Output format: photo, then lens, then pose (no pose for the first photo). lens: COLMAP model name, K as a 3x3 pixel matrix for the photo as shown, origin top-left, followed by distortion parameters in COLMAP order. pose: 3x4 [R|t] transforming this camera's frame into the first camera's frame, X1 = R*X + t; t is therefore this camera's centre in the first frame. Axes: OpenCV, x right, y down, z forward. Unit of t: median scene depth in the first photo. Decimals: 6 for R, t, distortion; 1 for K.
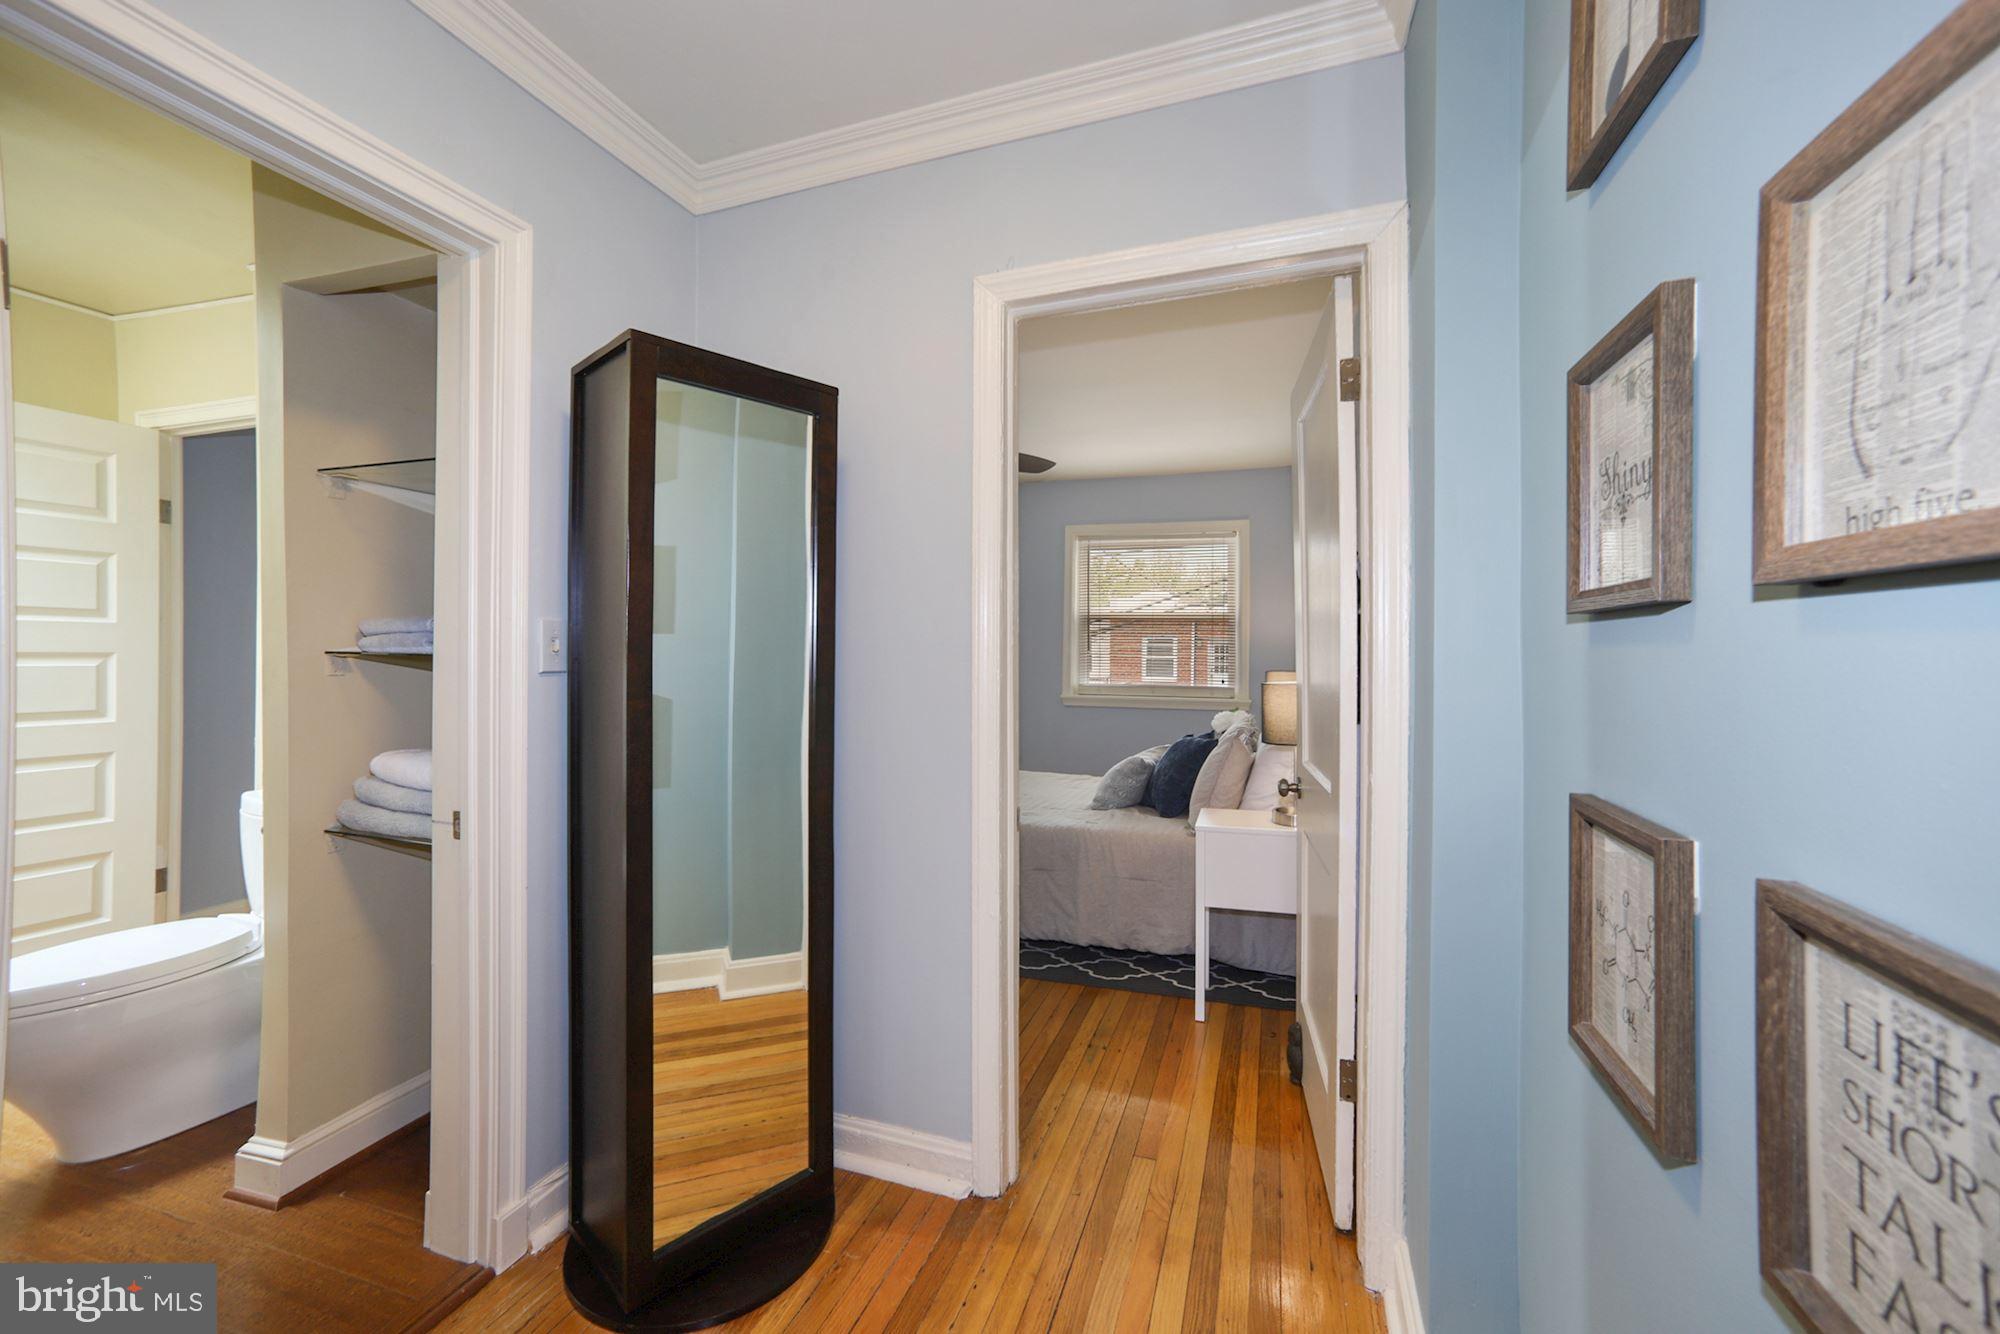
lens RADIAL K [[802.9, 0, 1001.1], [0, 802.9, 643.4], [0, 0, 1]] dist [-0.064172, 0.029797]
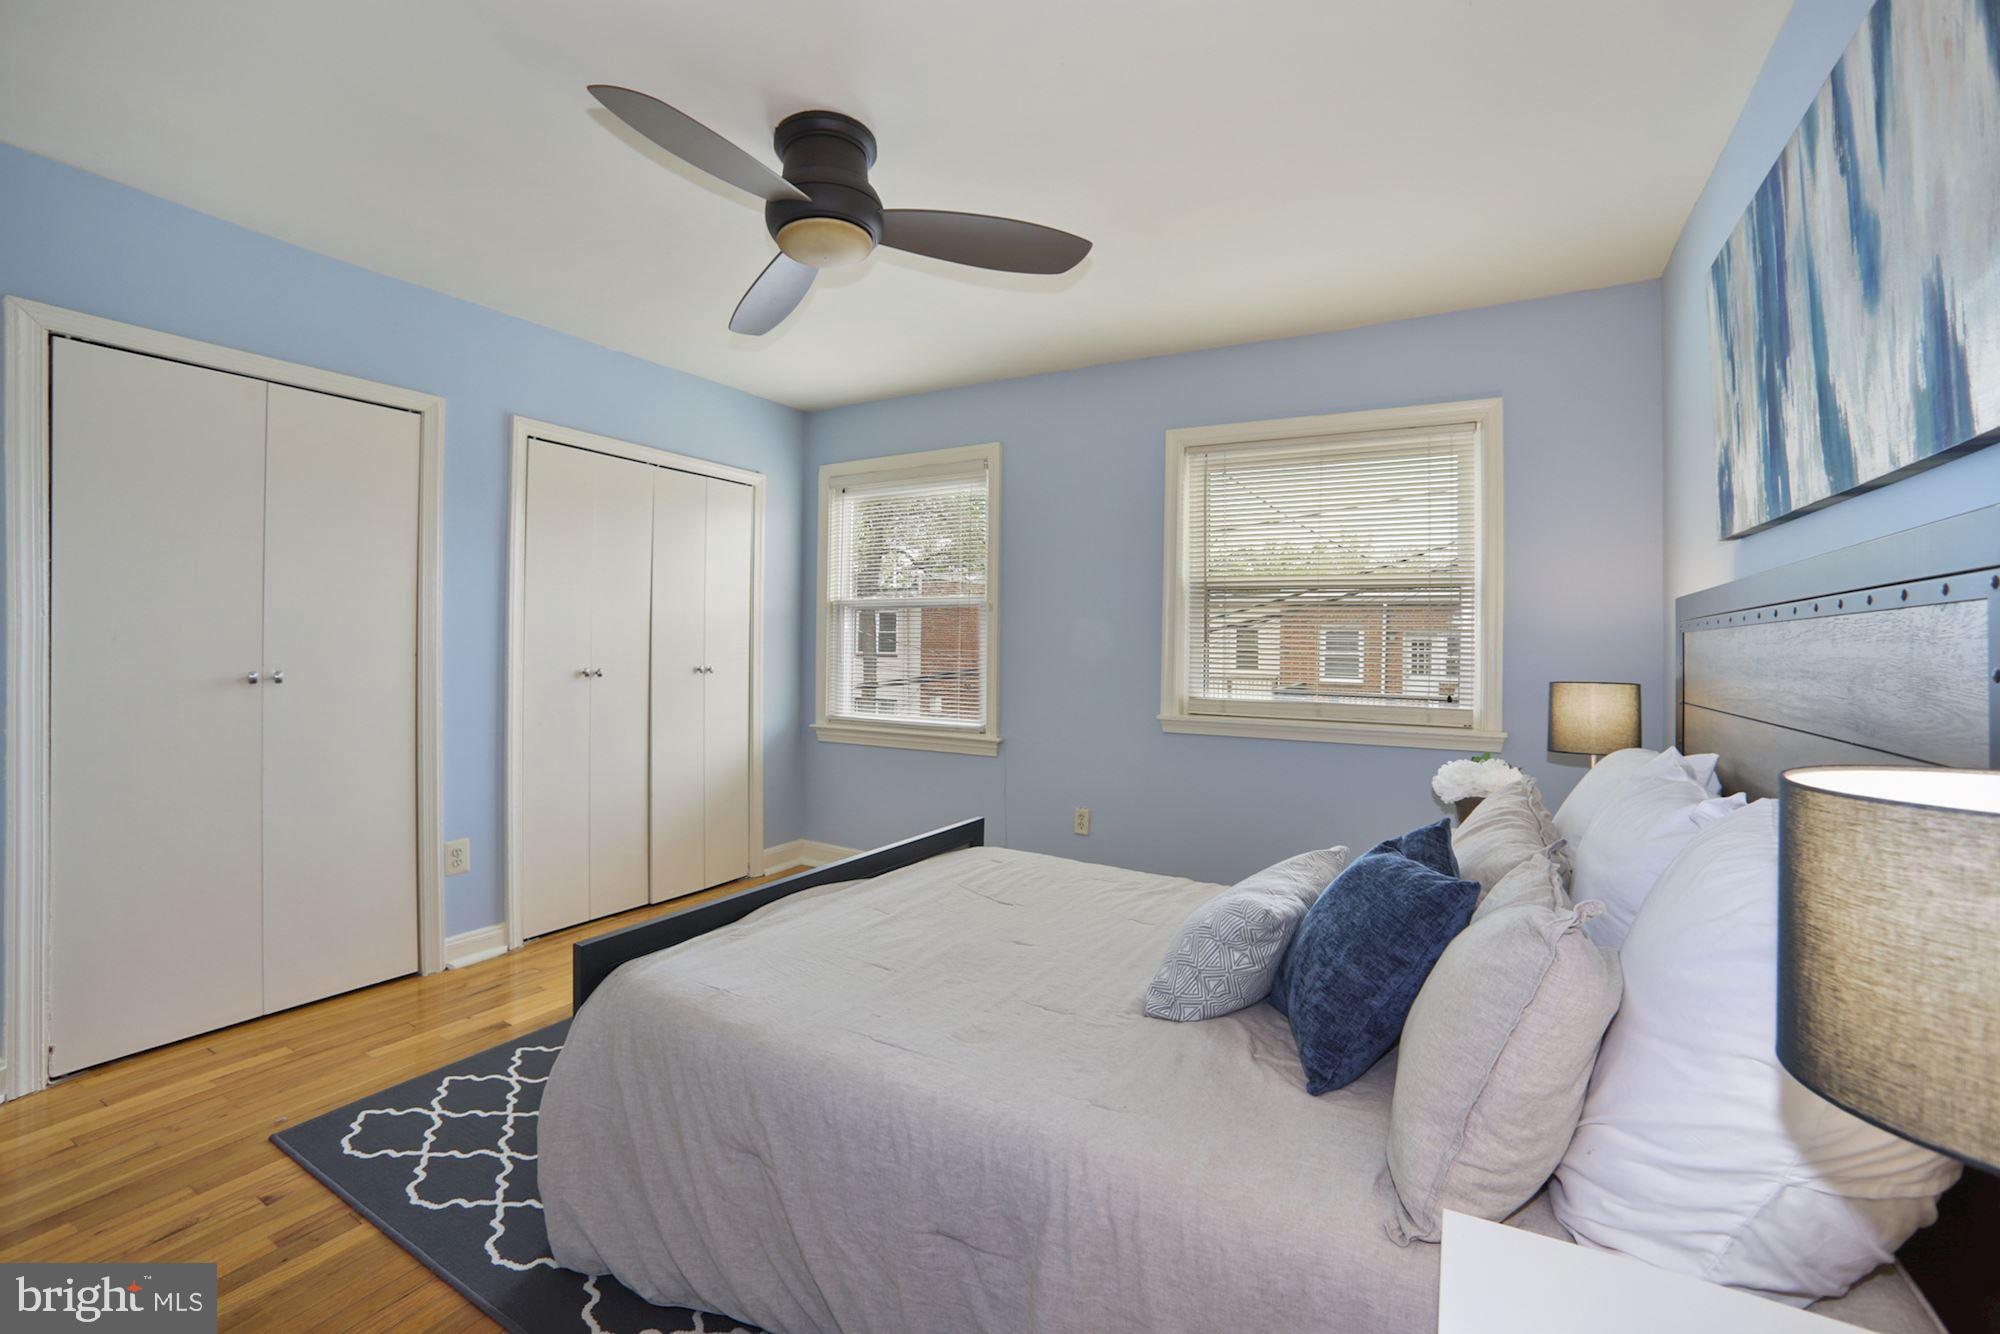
lens RADIAL K [[802.9, 0, 1001.1], [0, 802.9, 643.4], [0, 0, 1]] dist [-0.064172, 0.029797]
pose [[0.977370, 0.003606, -0.211504, 0.091096], [-0.002213, 0.999974, 0.006821, 0.006617], [0.211523, -0.006199, 0.977353, 0.409446]]
